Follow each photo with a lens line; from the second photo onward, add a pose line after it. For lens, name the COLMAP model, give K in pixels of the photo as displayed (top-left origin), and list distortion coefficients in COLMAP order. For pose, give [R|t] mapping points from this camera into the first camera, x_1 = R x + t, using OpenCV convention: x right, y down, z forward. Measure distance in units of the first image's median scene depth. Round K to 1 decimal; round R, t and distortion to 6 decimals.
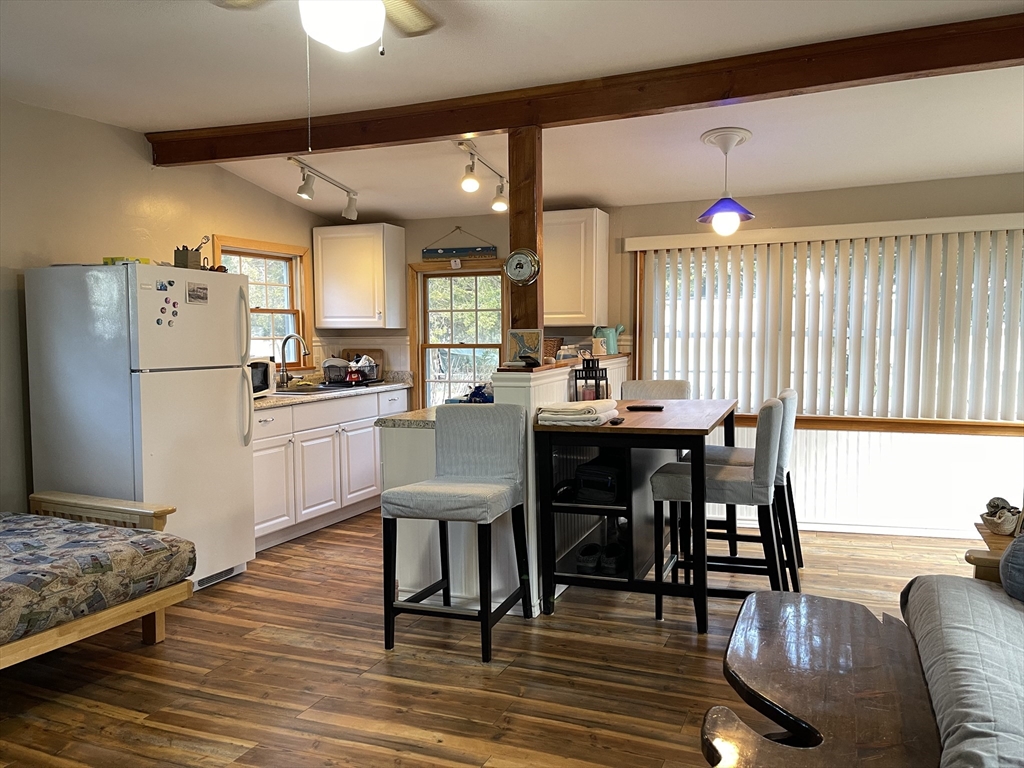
lens RADIAL K [[776.3, 0, 529.1], [0, 776.3, 388.4], [0, 0, 1]] dist [0.041745, -0.024119]
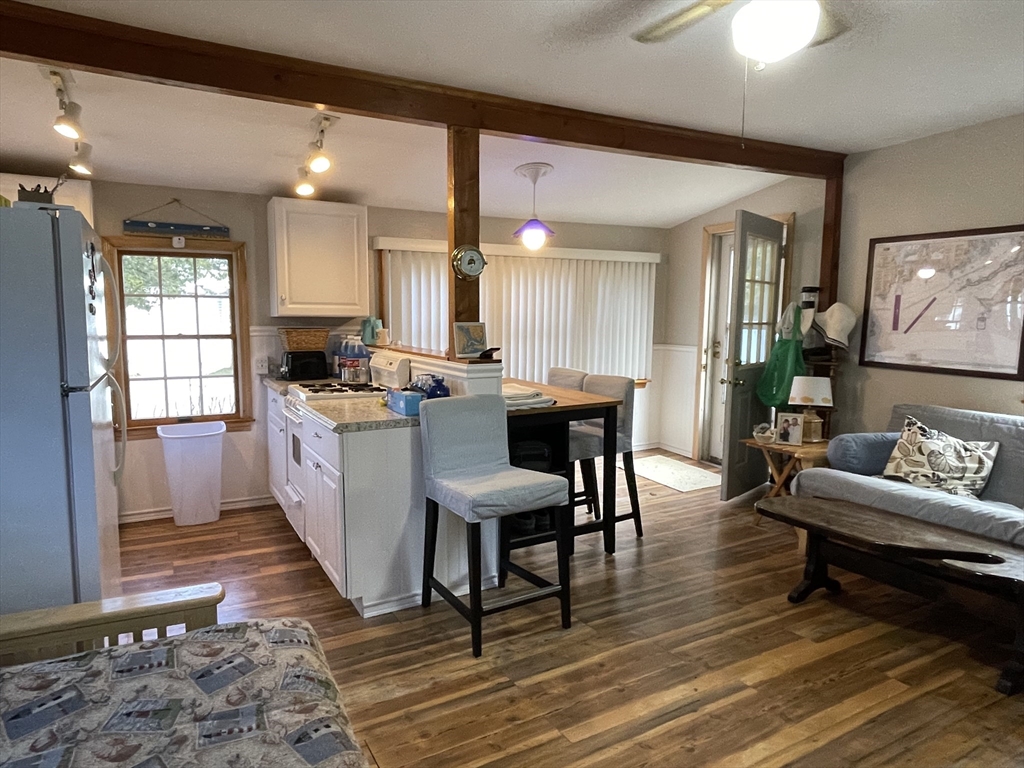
lens RADIAL K [[632.7, 0, 511.5], [0, 632.7, 387.0], [0, 0, 1]] dist [0.003453, -0.004508]
pose [[0.635777, -0.073265, 0.768388, -0.432018], [0.045550, 0.997311, 0.057404, -0.024146], [-0.770528, -0.001496, 0.637405, 0.278655]]
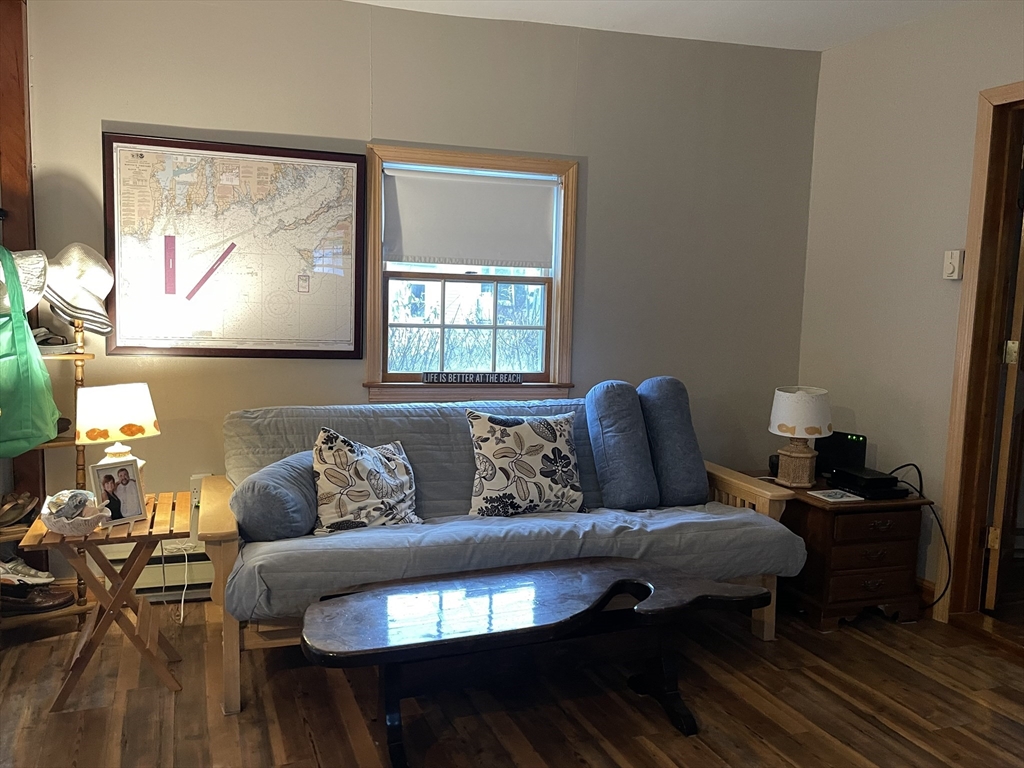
lens RADIAL K [[873.7, 0, 510.3], [0, 873.7, 386.3], [0, 0, 1]] dist [0.038441, -0.003892]
pose [[-0.668556, -0.091115, 0.738059, -0.198411], [0.040069, 0.986611, 0.158095, -0.052461], [-0.742581, 0.135269, -0.655954, 0.653993]]
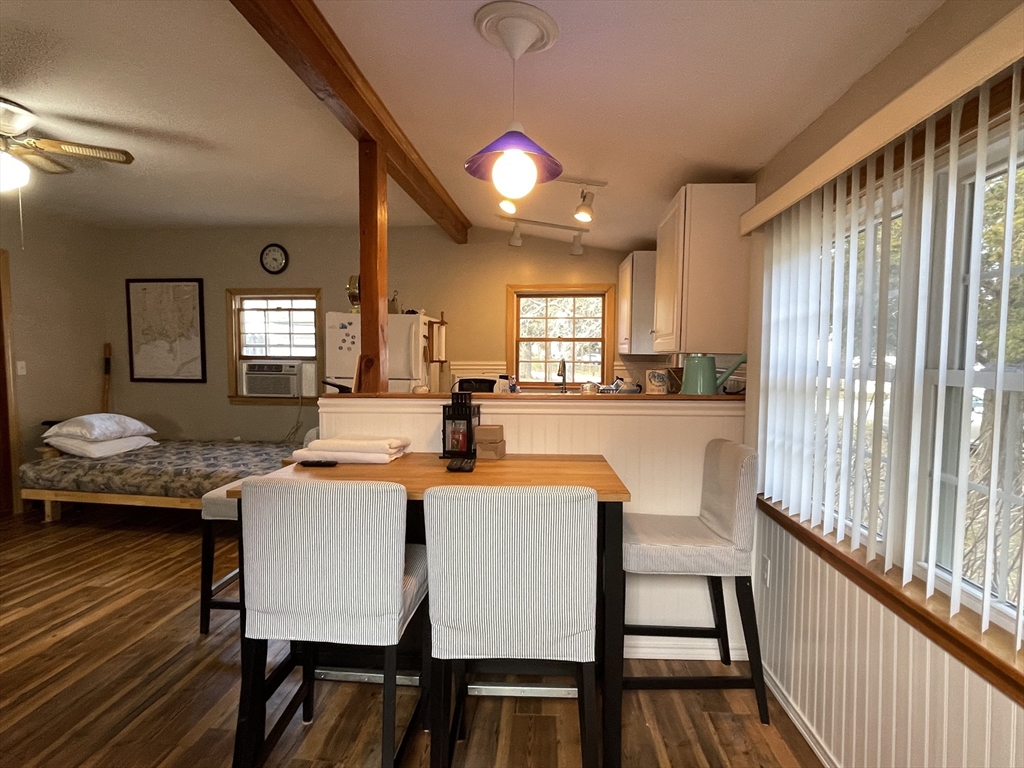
lens RADIAL K [[563.6, 0, 513.5], [0, 563.6, 389.7], [0, 0, 1]] dist [0.002482, 0.002028]
pose [[0.292842, 0.069539, -0.953629, 0.495899], [-0.082302, 0.995483, 0.047317, -0.055502], [0.952612, 0.064629, 0.297243, 0.660991]]
